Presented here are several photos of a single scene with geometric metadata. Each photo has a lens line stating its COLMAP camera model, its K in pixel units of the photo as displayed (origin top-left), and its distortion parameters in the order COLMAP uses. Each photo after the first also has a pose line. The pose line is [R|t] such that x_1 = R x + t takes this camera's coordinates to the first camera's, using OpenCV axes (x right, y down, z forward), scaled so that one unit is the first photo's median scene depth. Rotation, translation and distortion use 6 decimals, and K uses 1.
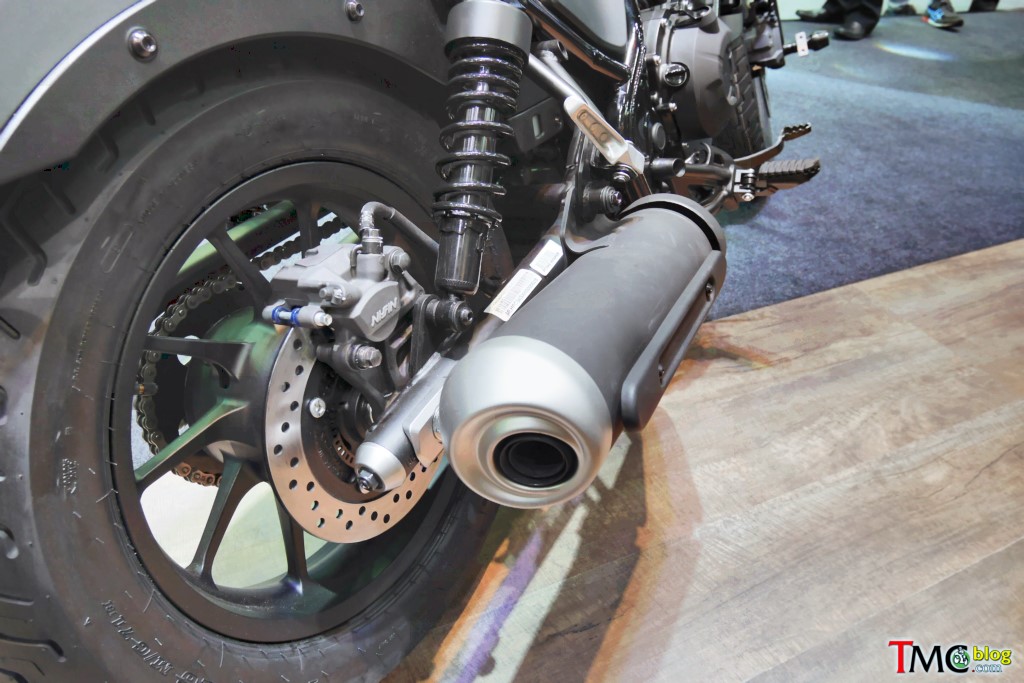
lens RADIAL K [[735.6, 0, 512.0], [0, 735.6, 341.5], [0, 0, 1]] dist [-0.058179, 0.004953]
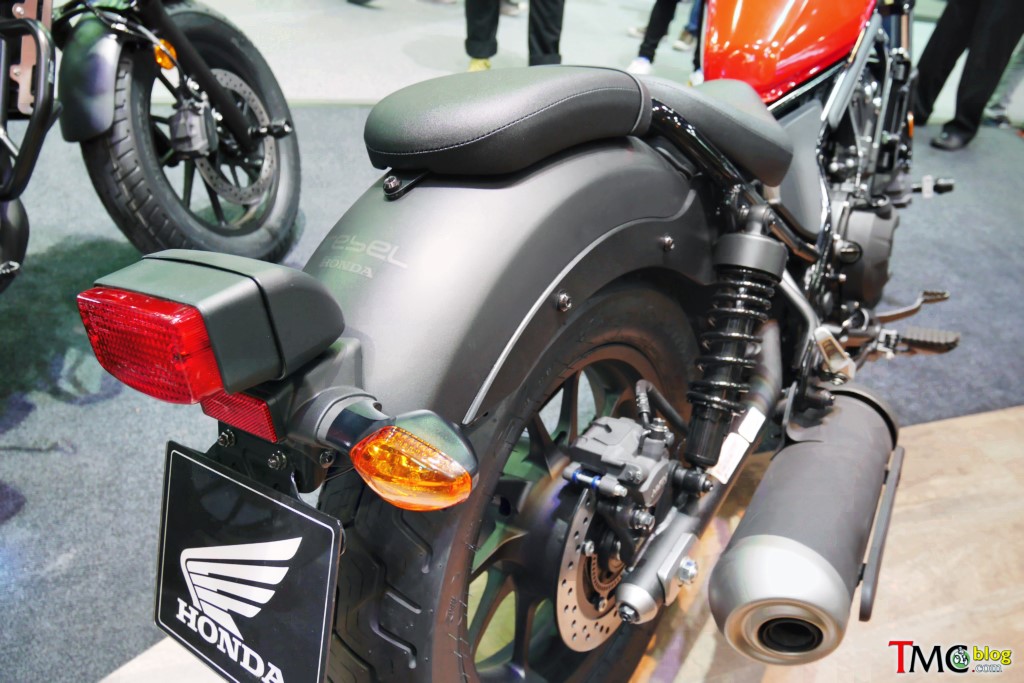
lens RADIAL K [[734.6, 0, 509.8], [0, 734.6, 341.6], [0, 0, 1]] dist [-0.071837, 0.031652]
pose [[0.989831, 0.136052, -0.041521, -0.200102], [-0.136787, 0.990481, -0.015383, -0.112574], [0.039033, 0.020906, 0.999019, -0.133548]]
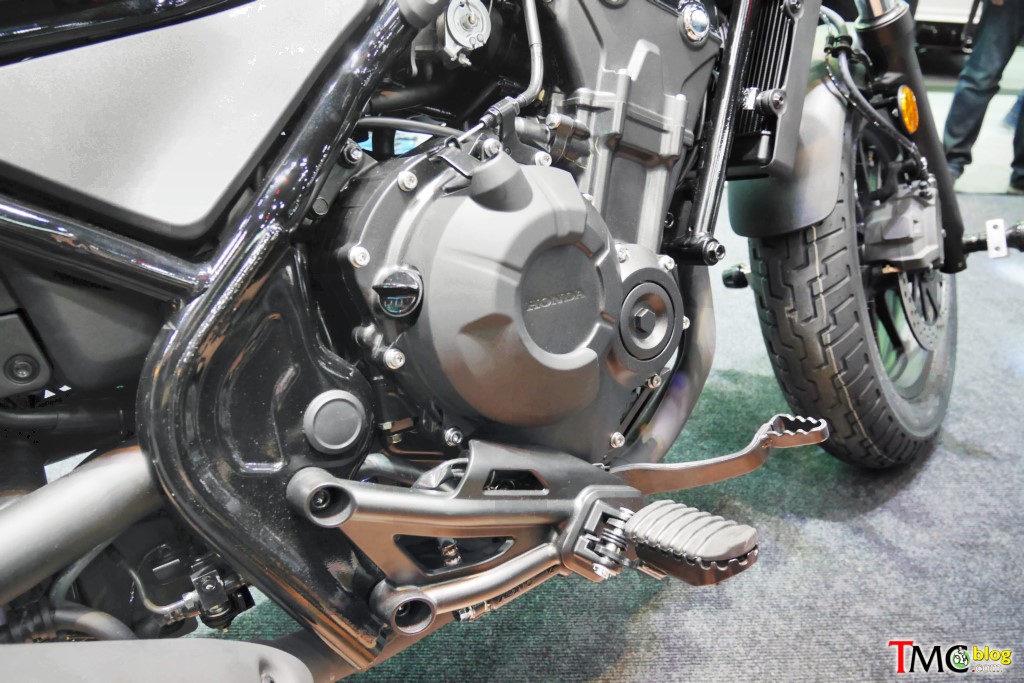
lens RADIAL K [[735.6, 0, 512.0], [0, 735.6, 341.5], [0, 0, 1]] dist [-0.058179, 0.004953]
pose [[0.914649, 0.162505, -0.370147, 0.383199], [-0.222175, 0.967032, -0.124447, -0.244705], [0.337721, 0.196063, 0.920600, 0.501019]]
